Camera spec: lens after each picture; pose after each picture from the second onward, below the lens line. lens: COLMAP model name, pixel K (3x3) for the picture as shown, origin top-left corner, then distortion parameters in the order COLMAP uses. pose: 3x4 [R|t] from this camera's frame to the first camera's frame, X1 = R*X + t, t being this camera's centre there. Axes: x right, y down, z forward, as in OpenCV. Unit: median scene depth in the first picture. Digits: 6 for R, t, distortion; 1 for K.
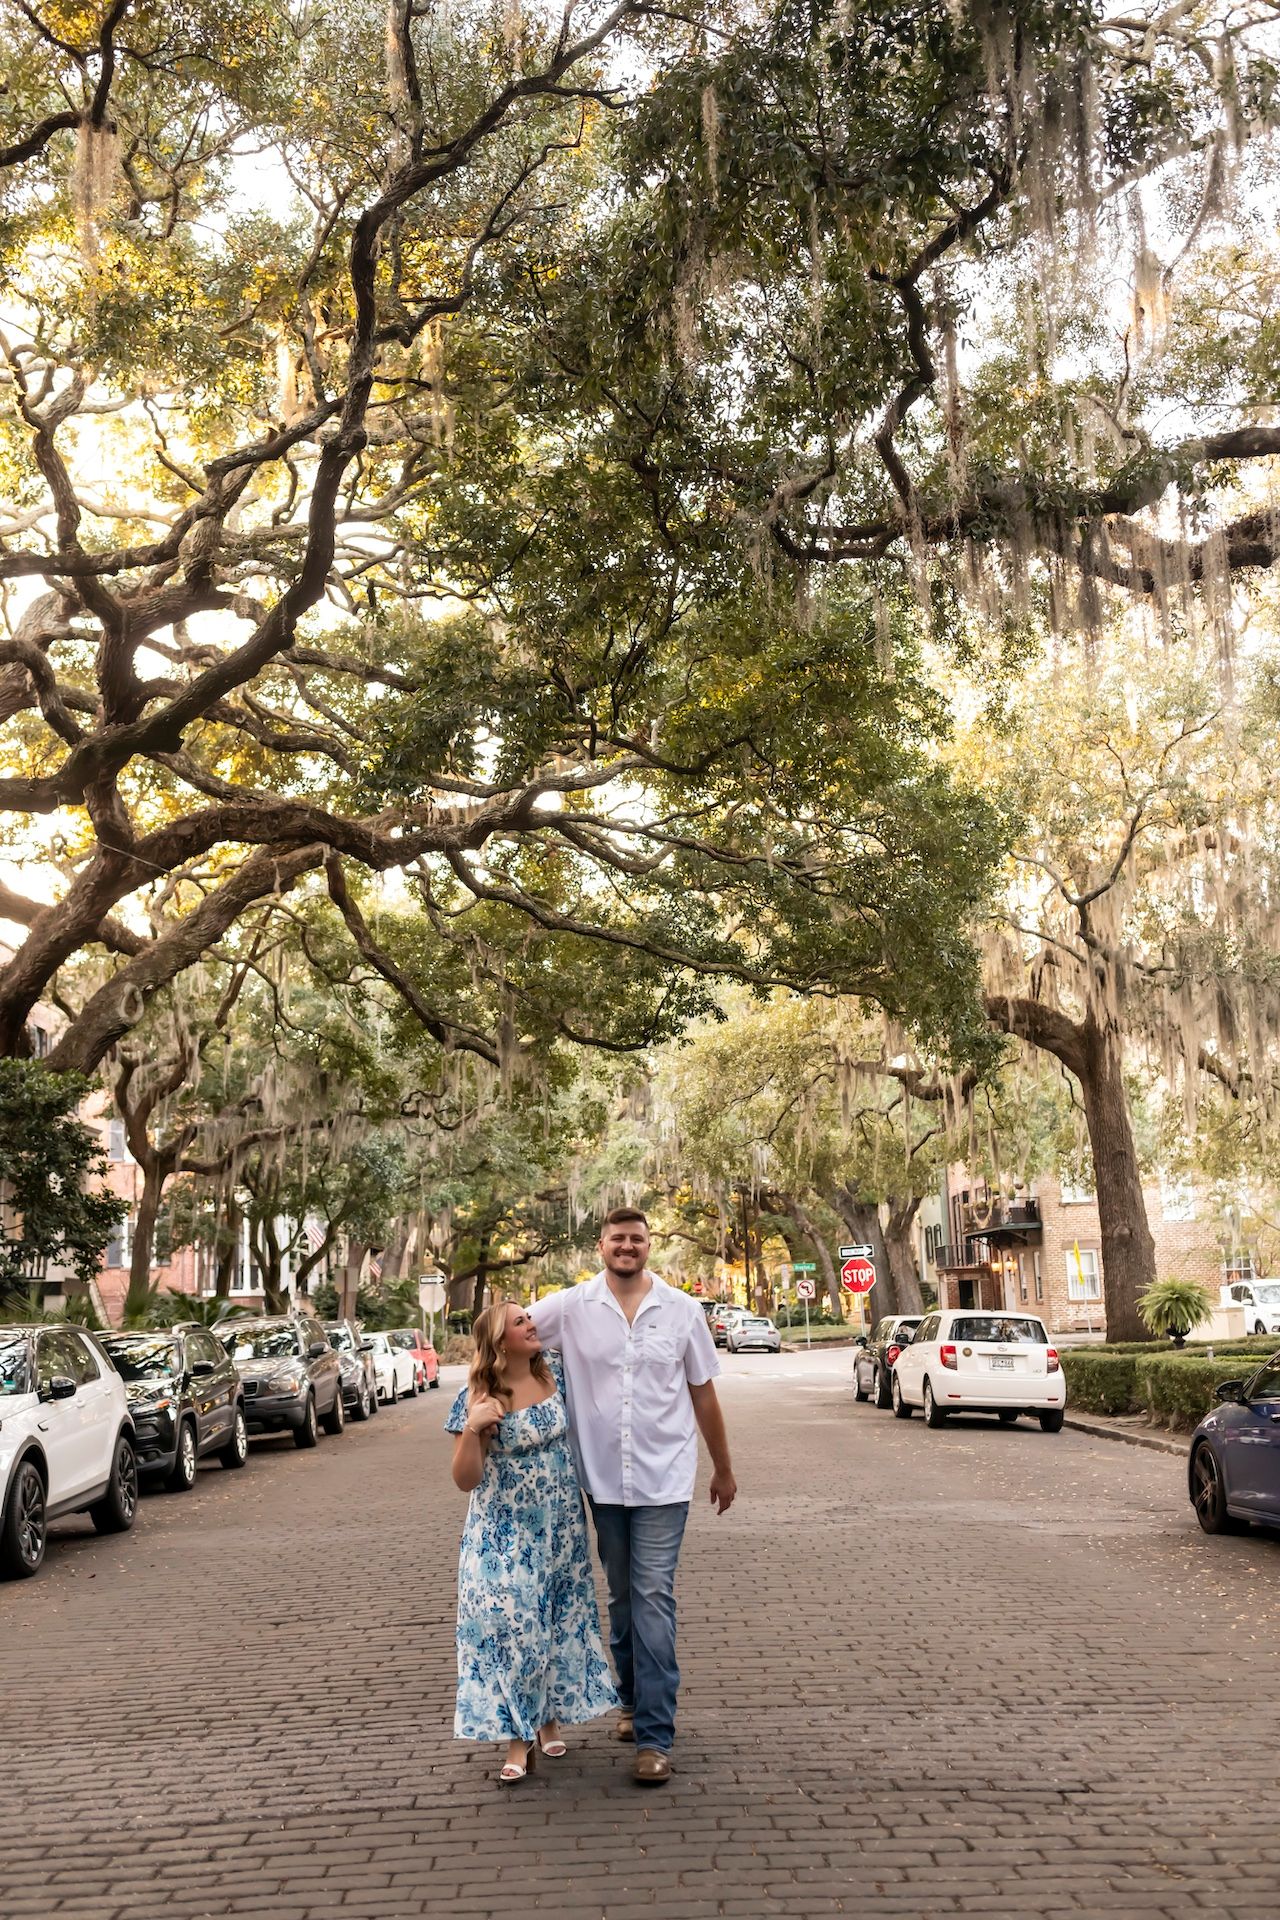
lens RADIAL K [[1899.1, 0, 628.9], [0, 1899.1, 953.7], [0, 0, 1]] dist [0.001925, 0.000312]
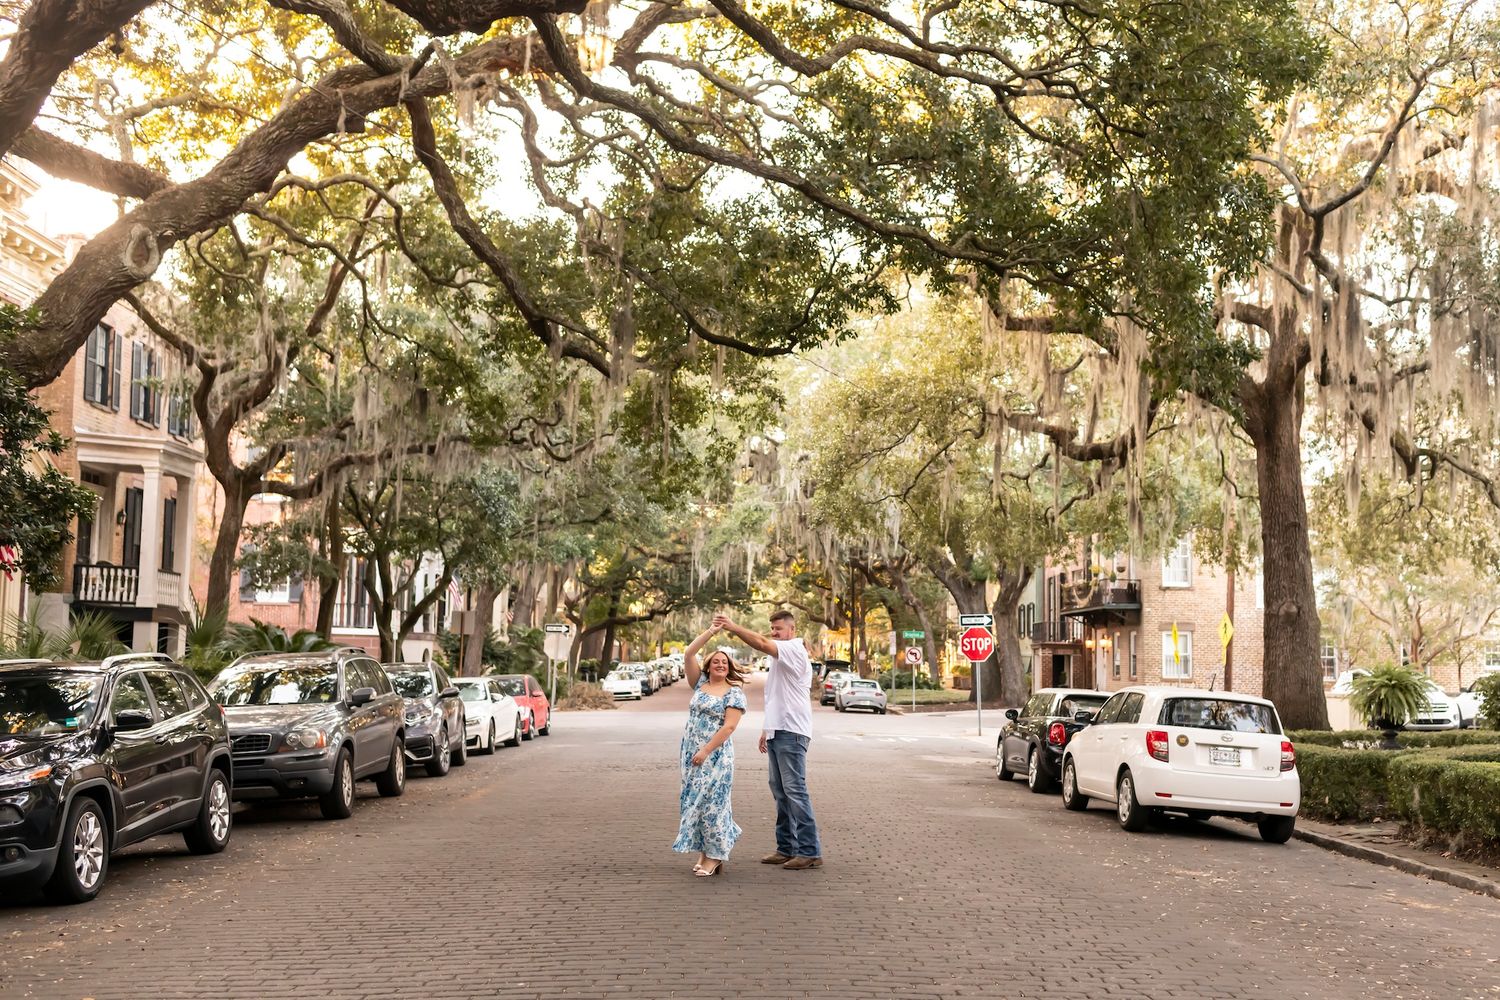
lens RADIAL K [[1483.7, 0, 776.9], [0, 1483.7, 564.9], [0, 0, 1]] dist [0.001925, 0.000312]
pose [[0.998428, 0.051225, 0.022731, -0.005472], [-0.053519, 0.991858, 0.115554, 0.052592], [-0.016627, -0.116589, 0.993041, 0.279215]]
